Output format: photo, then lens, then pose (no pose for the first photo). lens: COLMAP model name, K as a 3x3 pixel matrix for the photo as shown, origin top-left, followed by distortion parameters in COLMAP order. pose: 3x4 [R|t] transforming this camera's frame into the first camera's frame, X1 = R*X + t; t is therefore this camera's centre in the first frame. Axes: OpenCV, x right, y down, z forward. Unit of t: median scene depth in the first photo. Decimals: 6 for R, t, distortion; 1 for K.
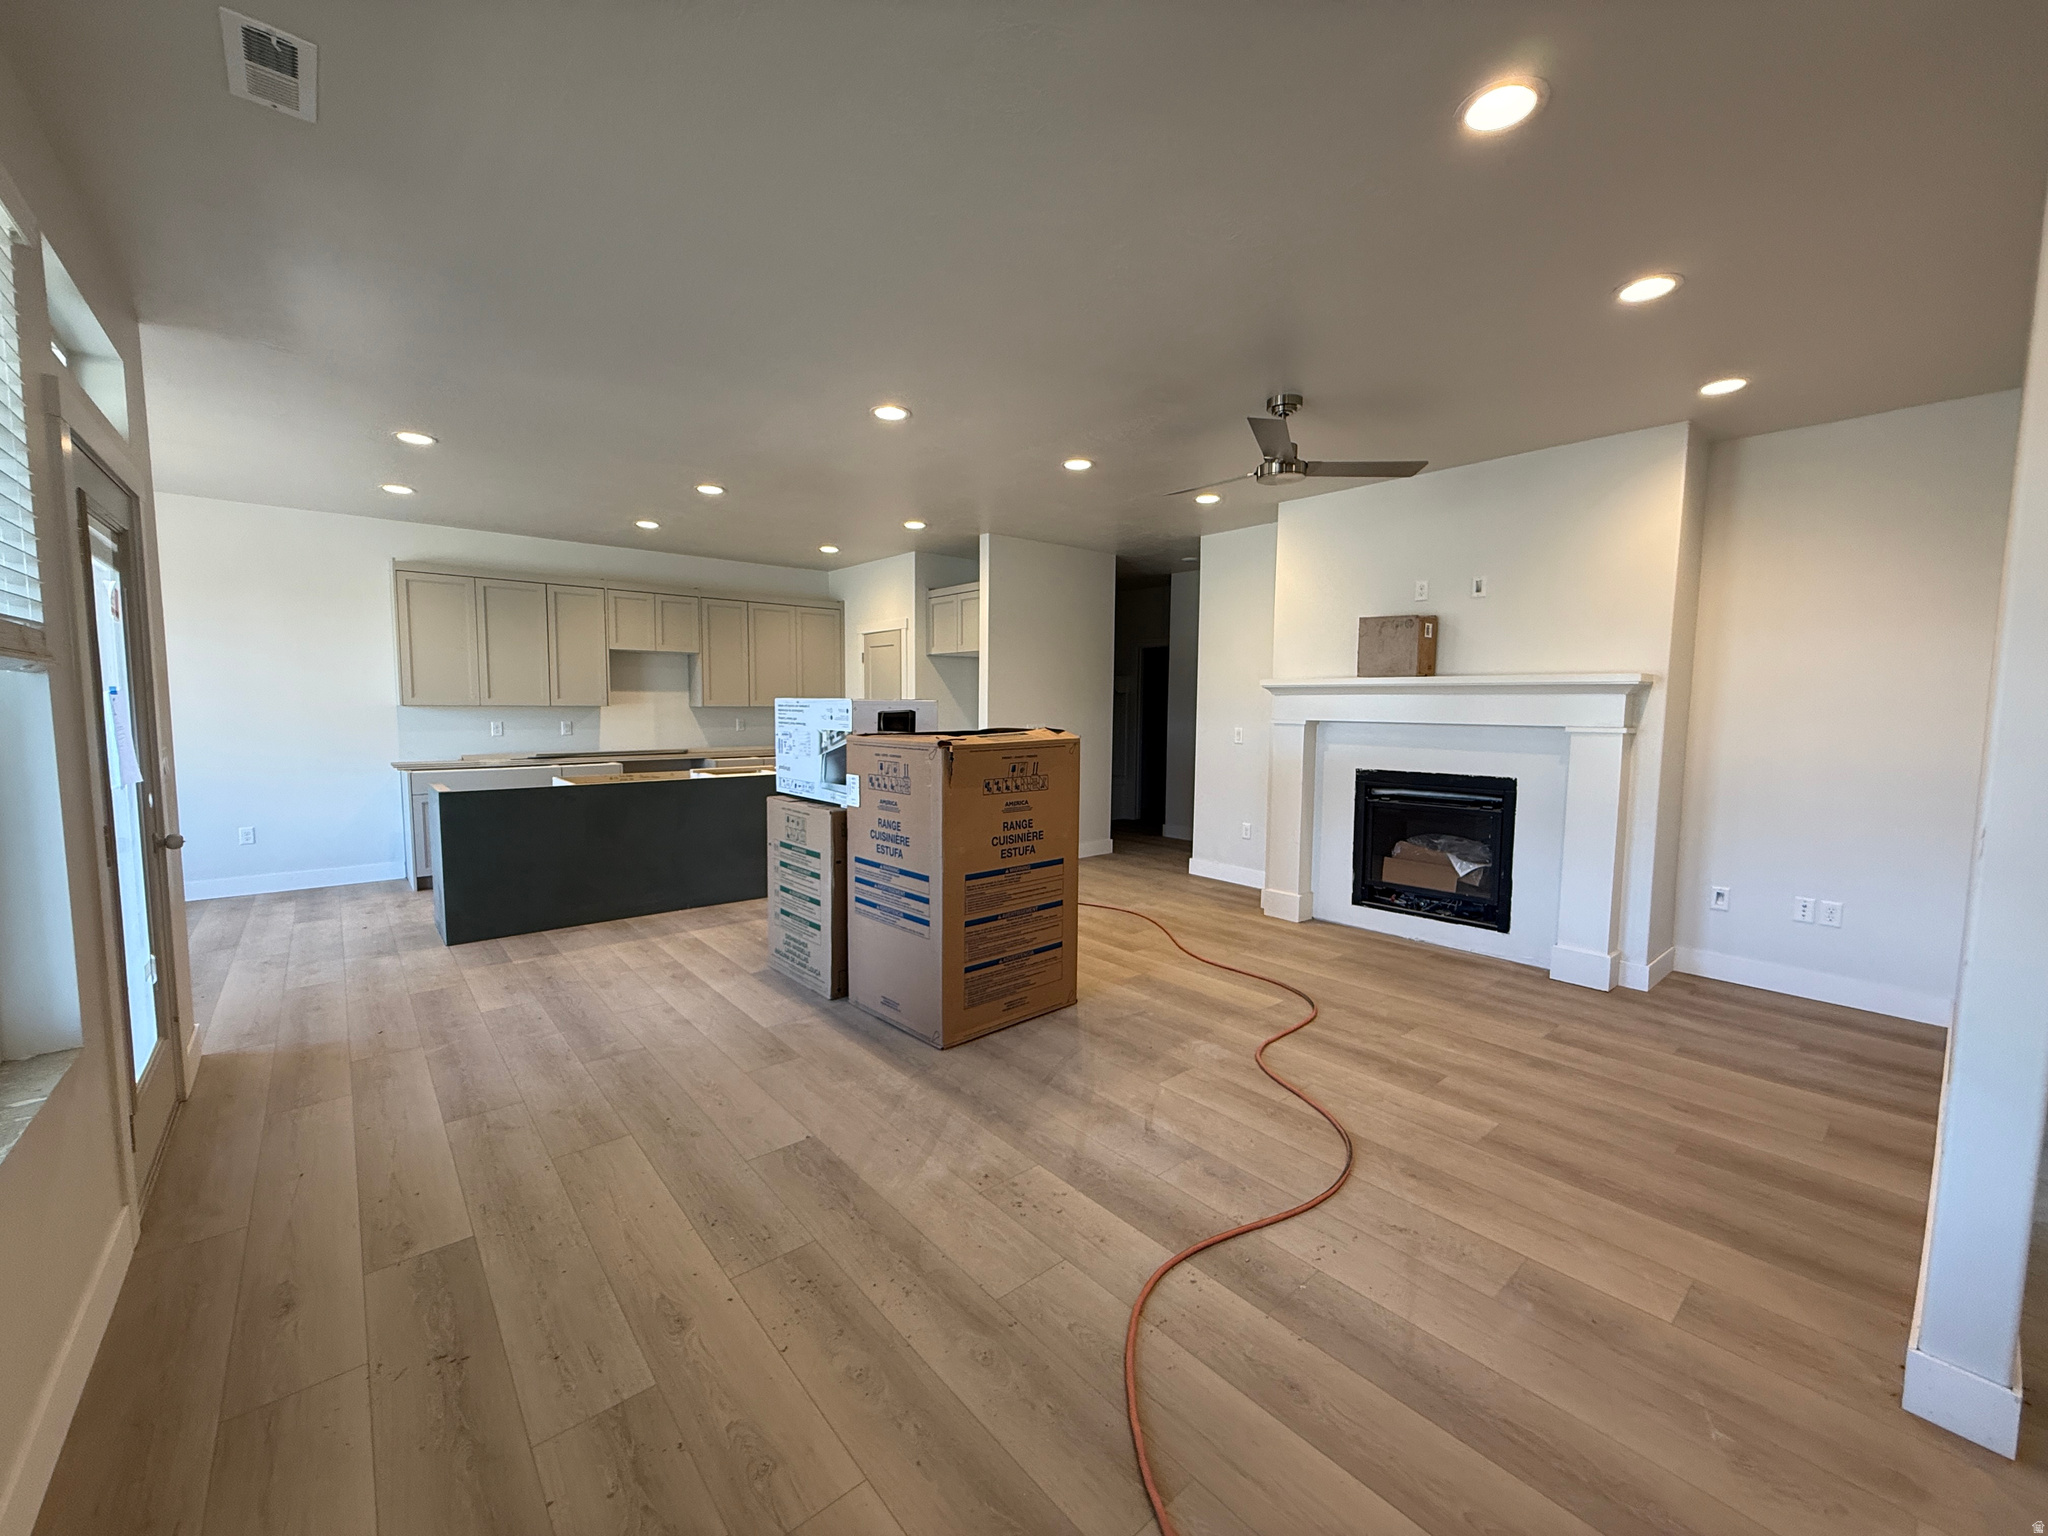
lens RADIAL K [[818.1, 0, 1020.7], [0, 818.1, 771.6], [0, 0, 1]] dist [-0.000562, 0.000061]
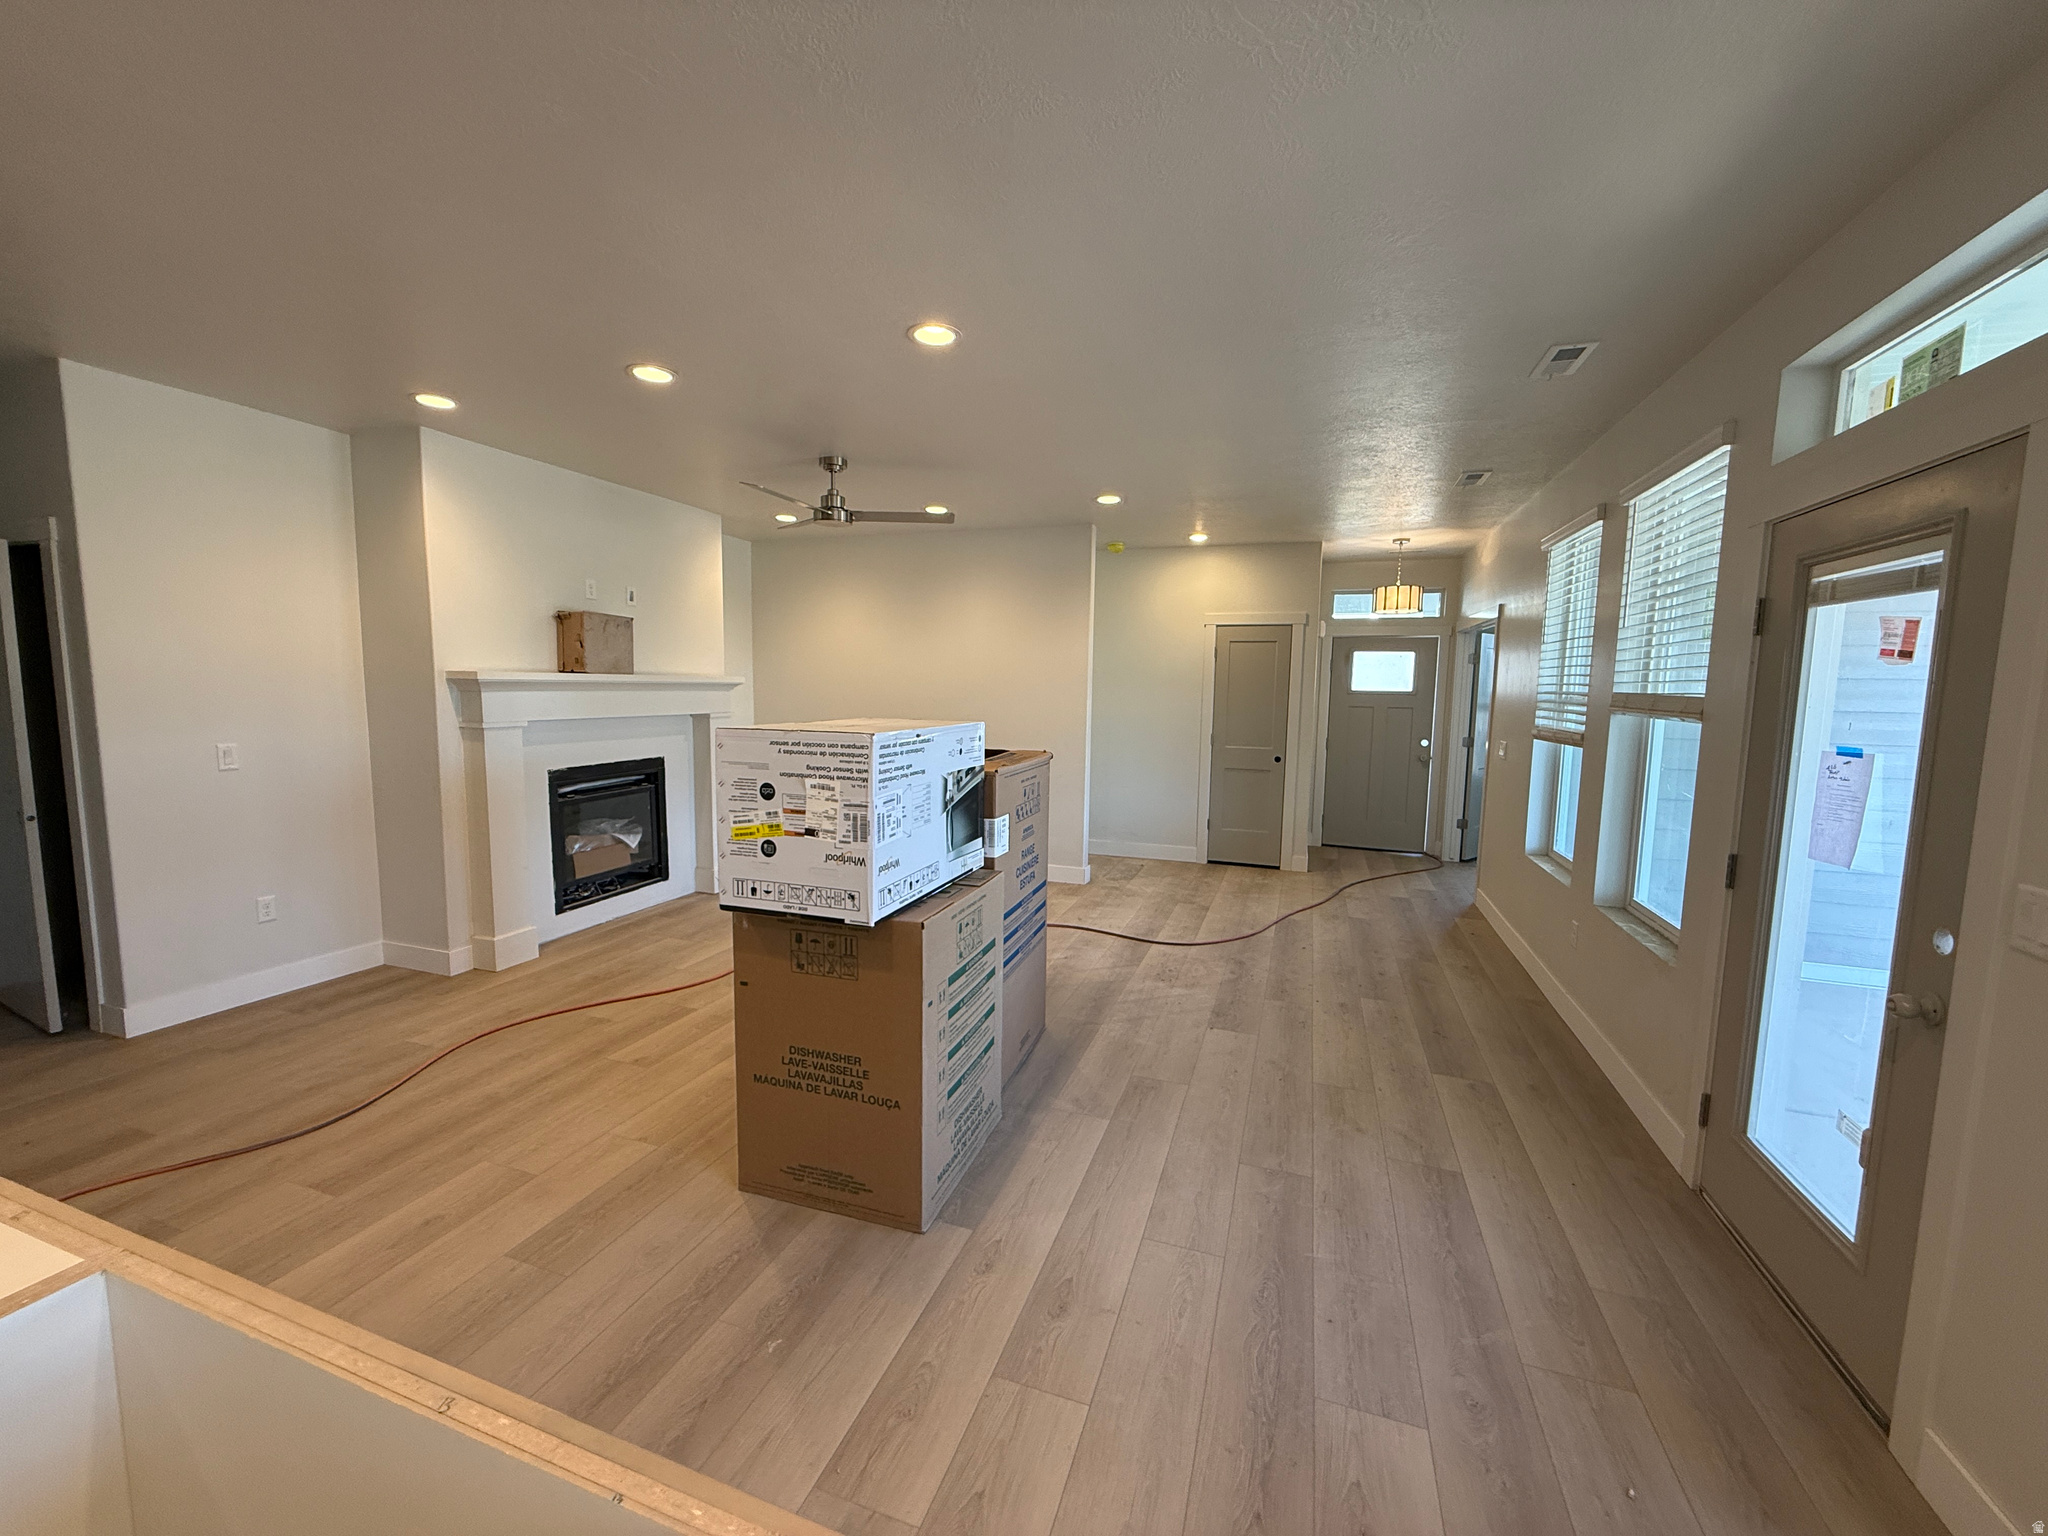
lens RADIAL K [[818.1, 0, 1020.7], [0, 818.1, 771.6], [0, 0, 1]] dist [-0.000562, 0.000061]
pose [[-0.506085, -0.108210, 0.855669, -0.682756], [0.053223, 0.986289, 0.156208, -0.124343], [-0.860840, 0.124596, -0.493387, 1.048902]]
